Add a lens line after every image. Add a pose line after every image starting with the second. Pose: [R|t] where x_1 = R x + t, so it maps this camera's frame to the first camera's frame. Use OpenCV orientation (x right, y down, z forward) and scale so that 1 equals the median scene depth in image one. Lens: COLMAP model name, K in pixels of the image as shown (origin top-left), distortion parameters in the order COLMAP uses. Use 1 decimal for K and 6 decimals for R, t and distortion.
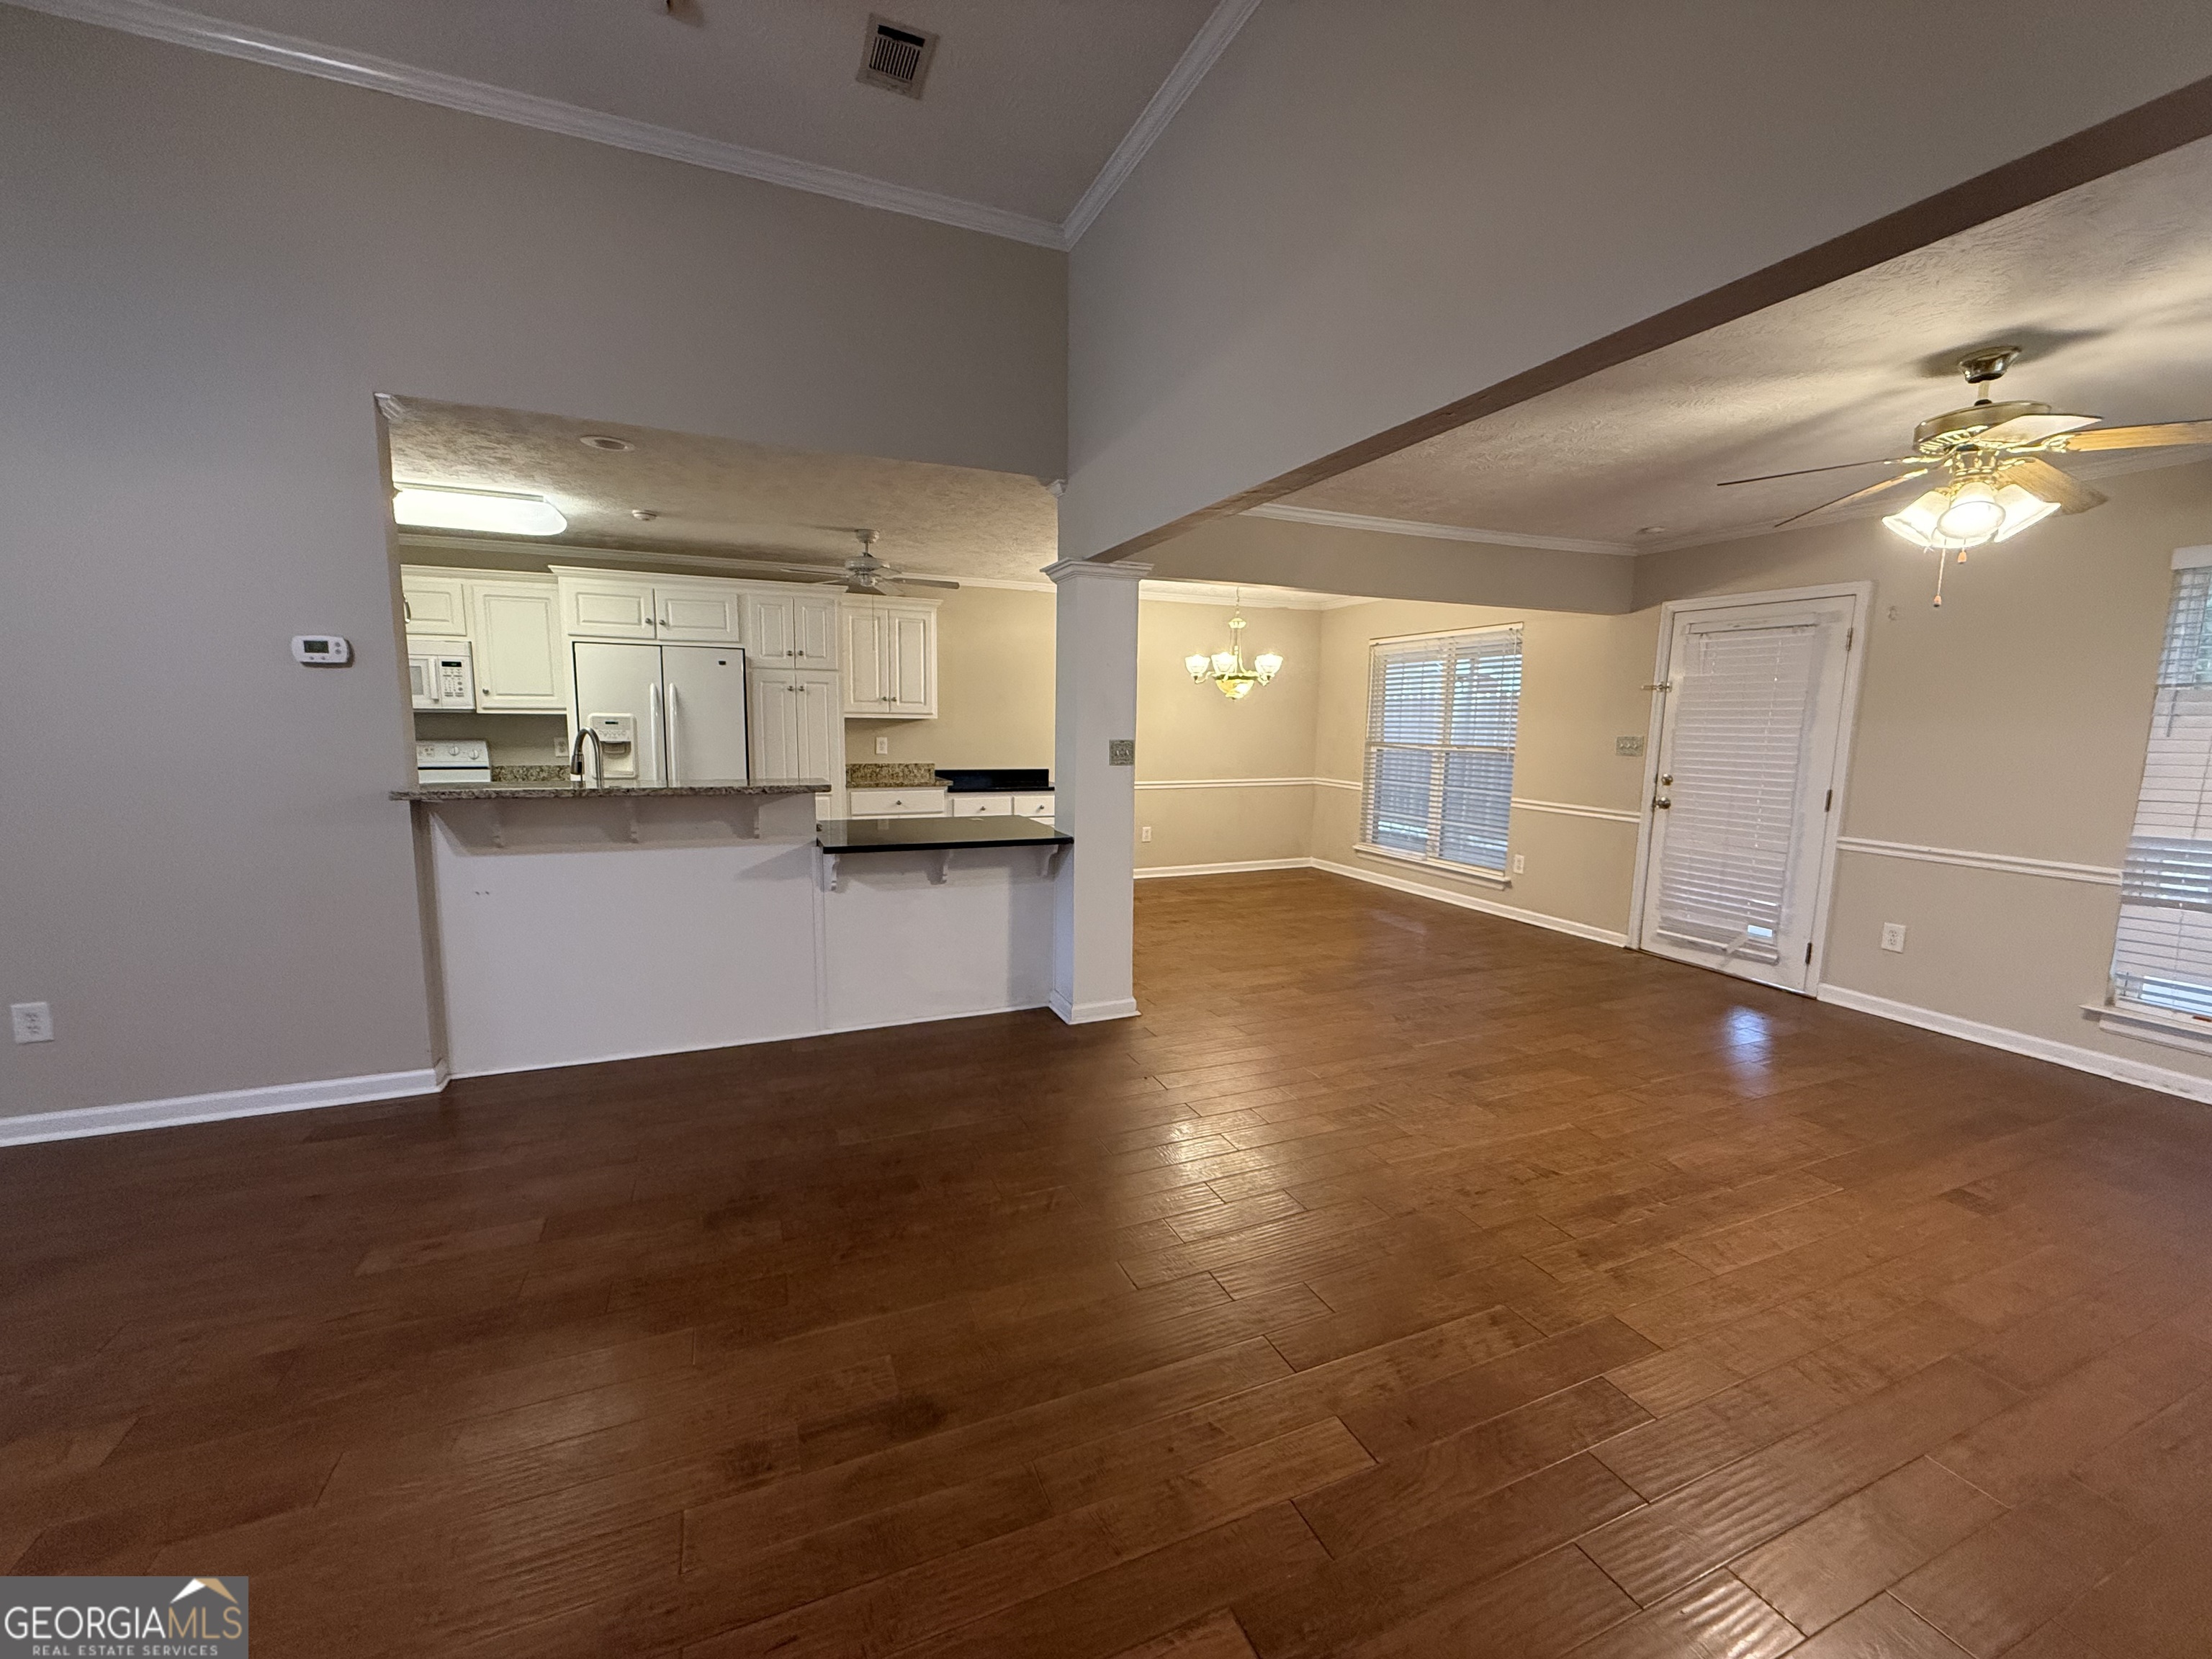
lens RADIAL K [[872.5, 0, 1100.5], [0, 872.5, 831.6], [0, 0, 1]] dist [-0.000589, 0.000154]
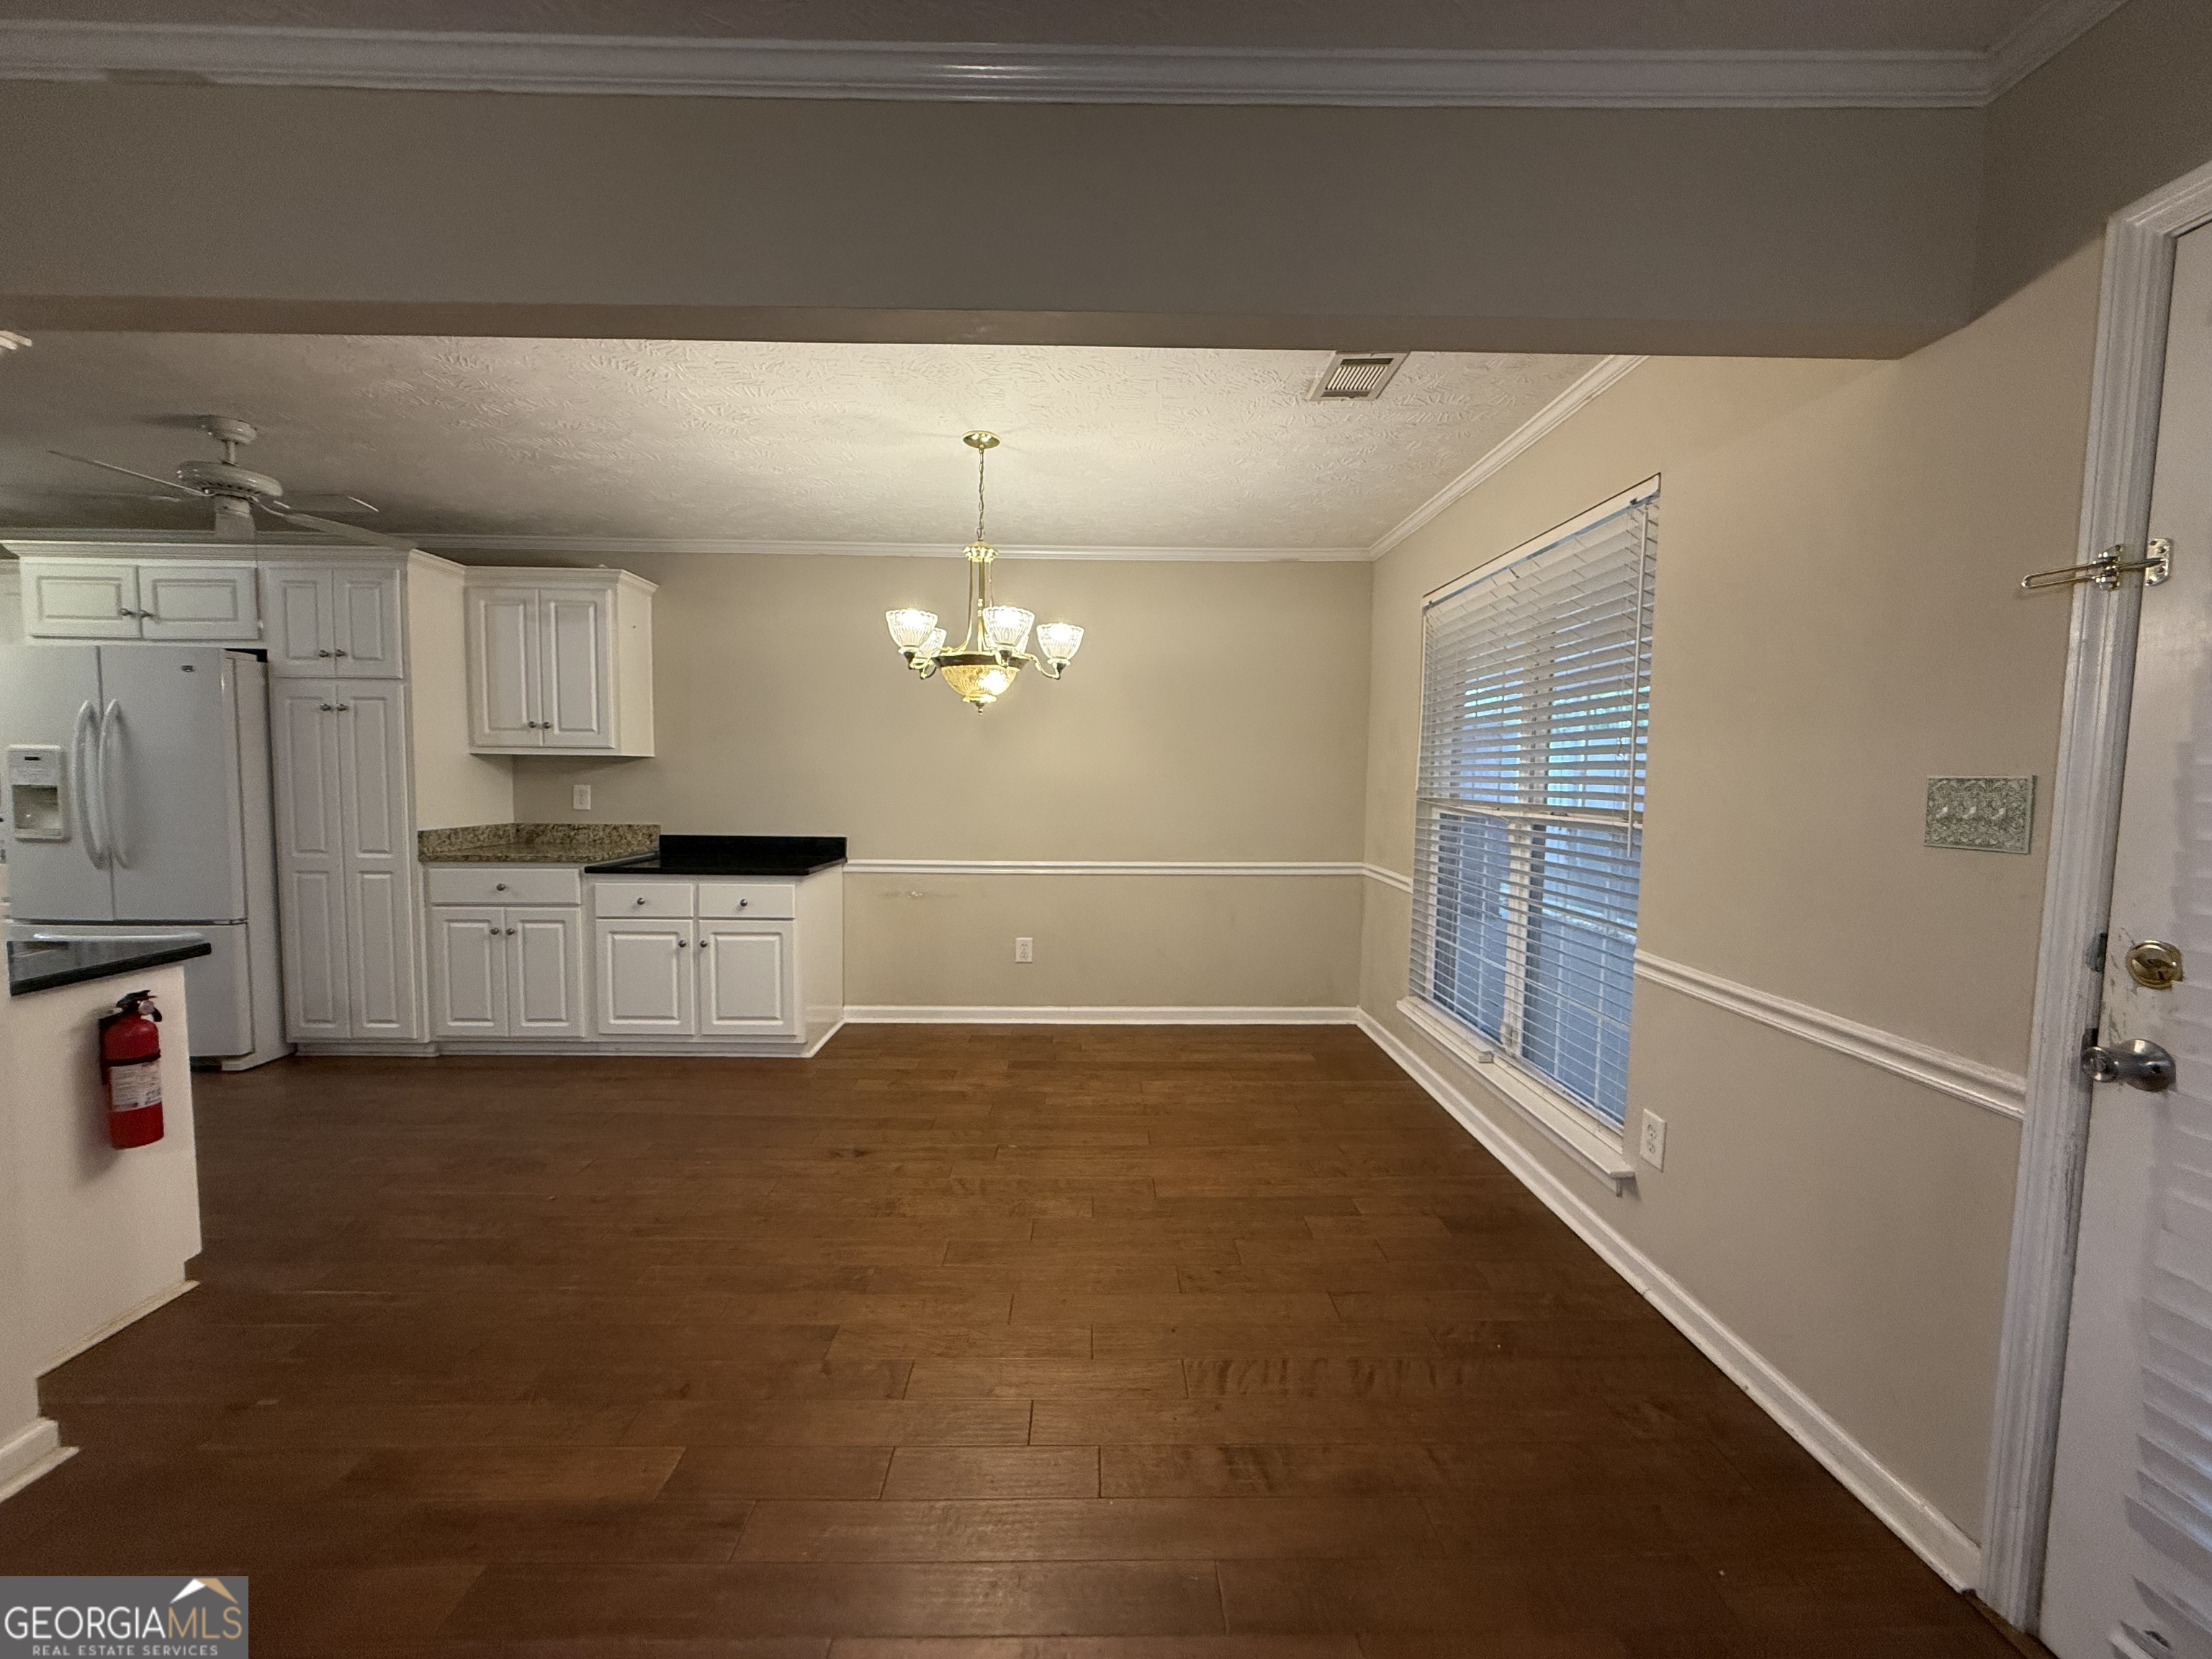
lens RADIAL K [[877.5, 0, 1102.4], [0, 877.5, 832.7], [0, 0, 1]] dist [-0.000941, 0.000014]
pose [[0.928432, 0.022312, -0.370831, 0.431630], [-0.046695, 0.997287, -0.056903, -0.060787], [0.368555, 0.070146, 0.926956, 0.617024]]
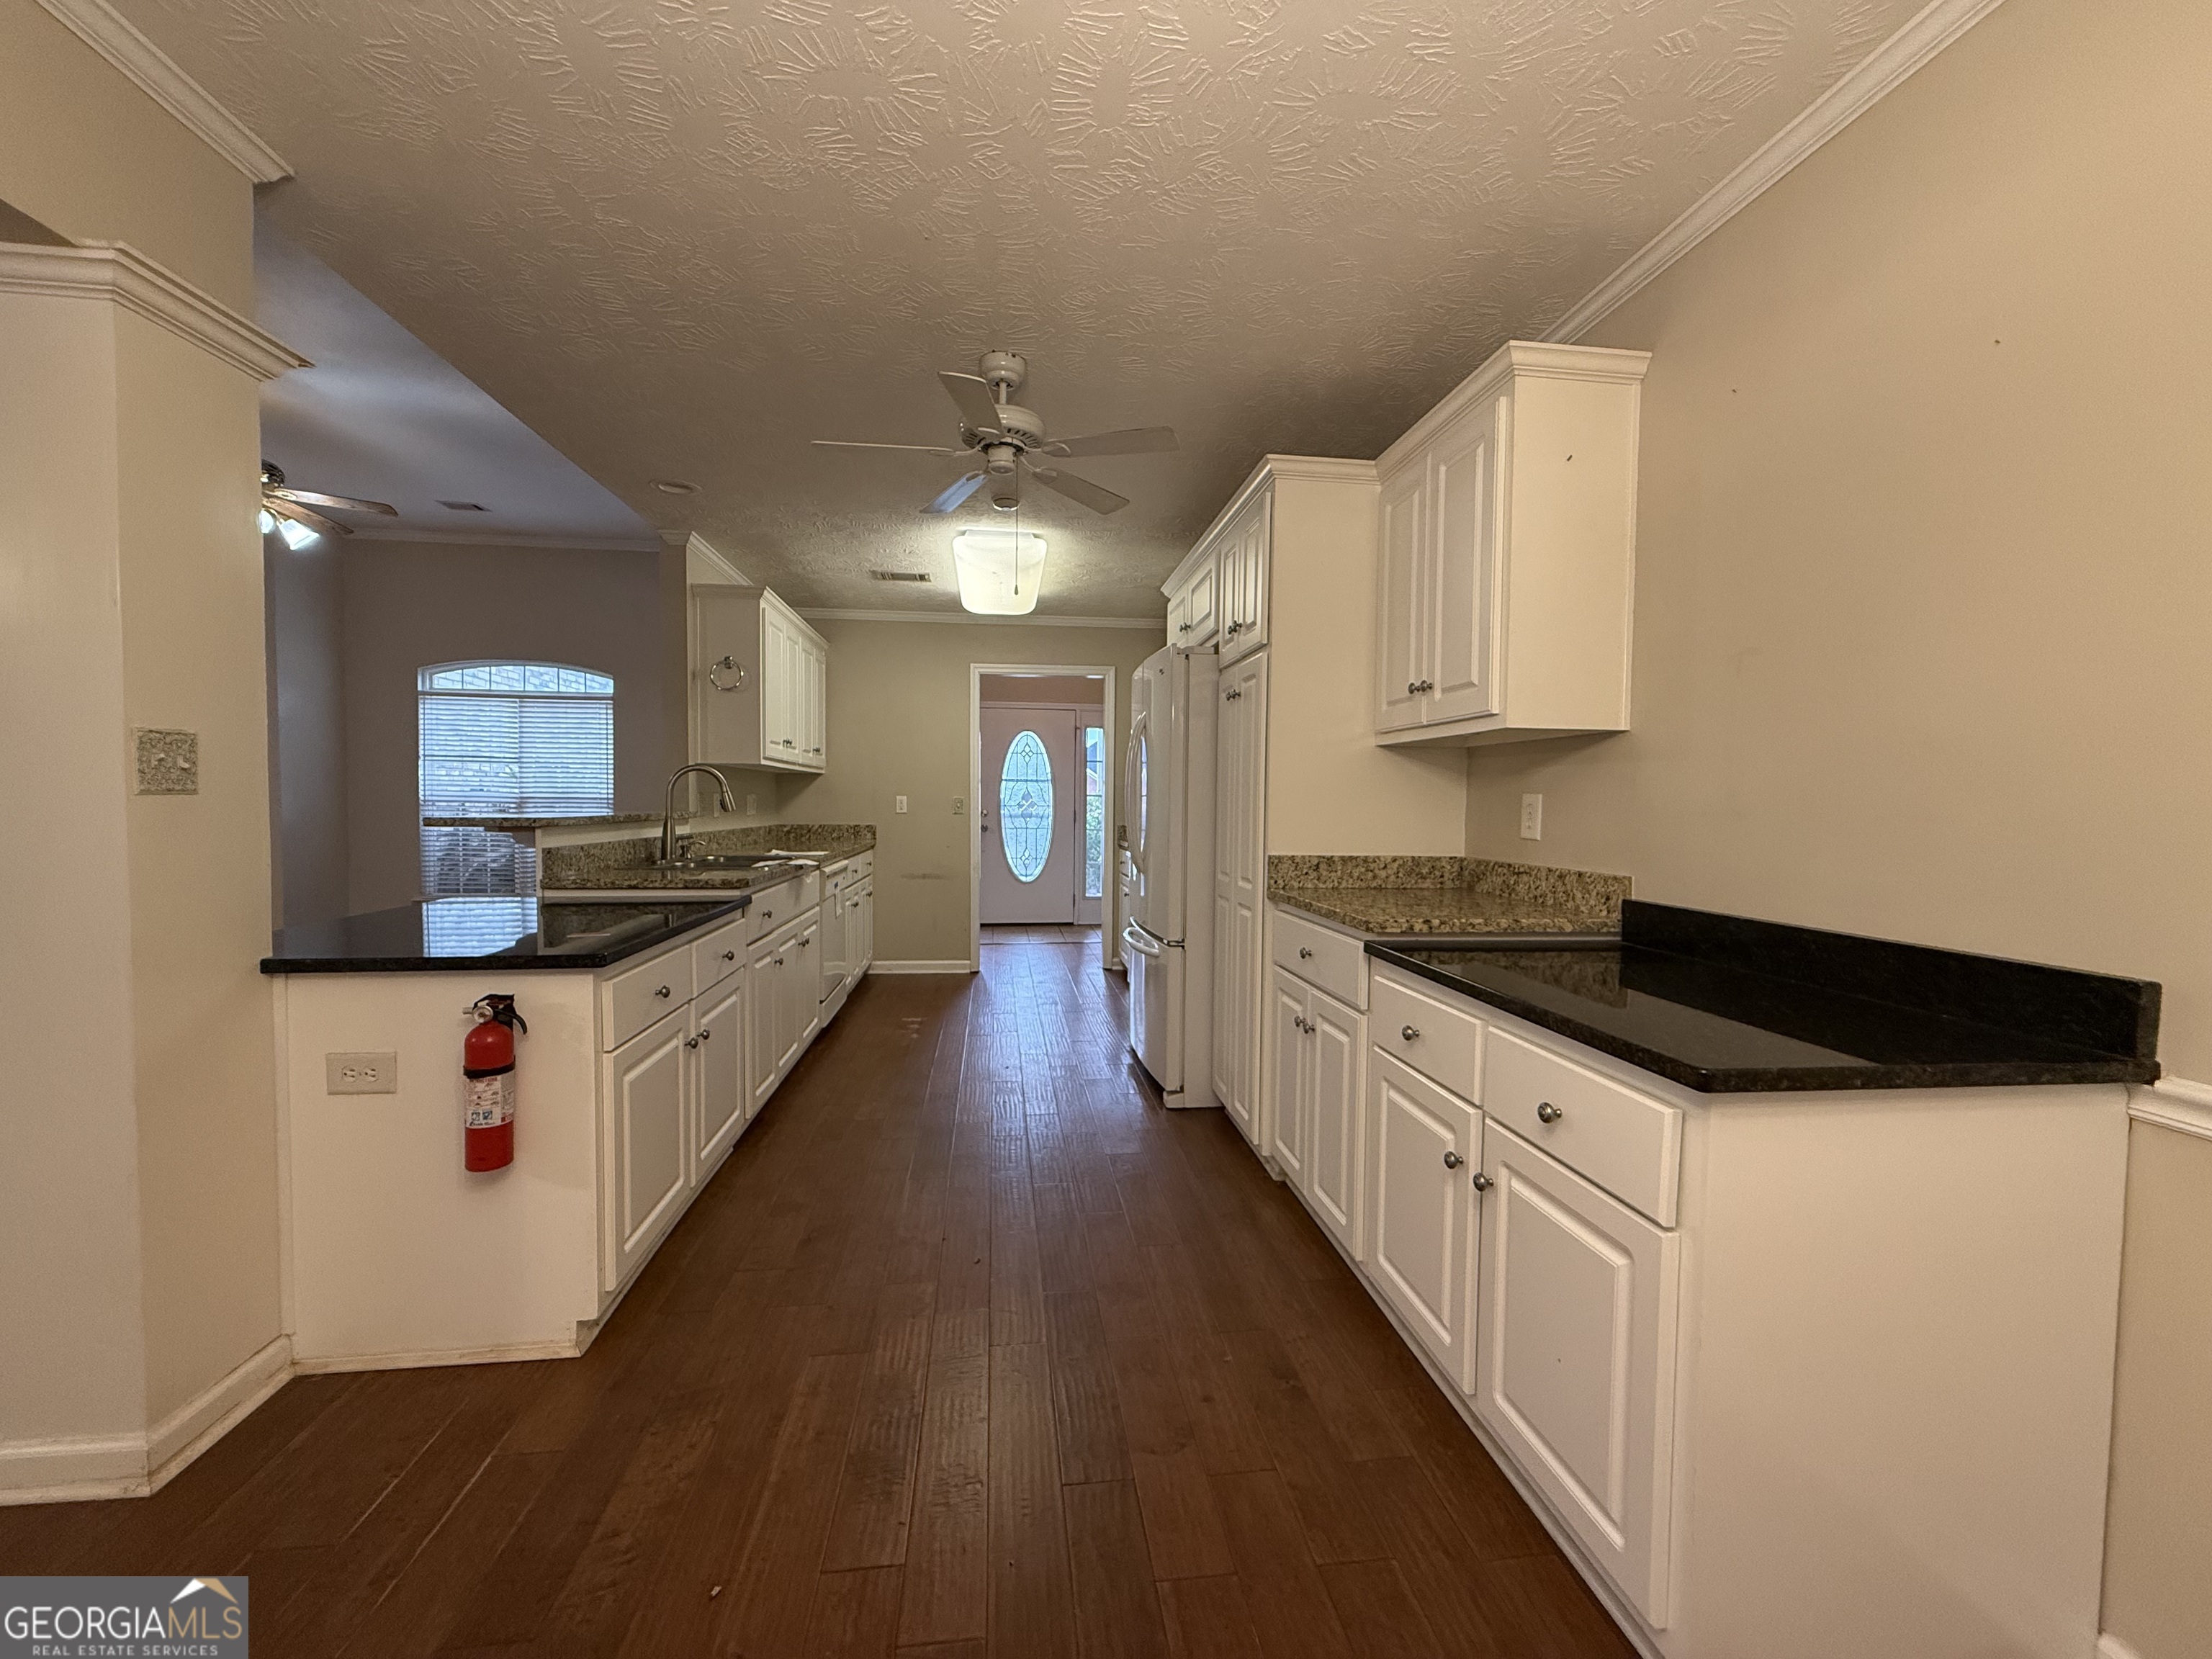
lens RADIAL K [[872.5, 0, 1100.5], [0, 872.5, 831.6], [0, 0, 1]] dist [-0.000589, 0.000154]
pose [[-0.275570, 0.013671, -0.961184, 0.175874], [-0.139233, 0.988787, 0.053981, -0.101599], [0.951144, 0.148704, -0.270577, 1.087434]]
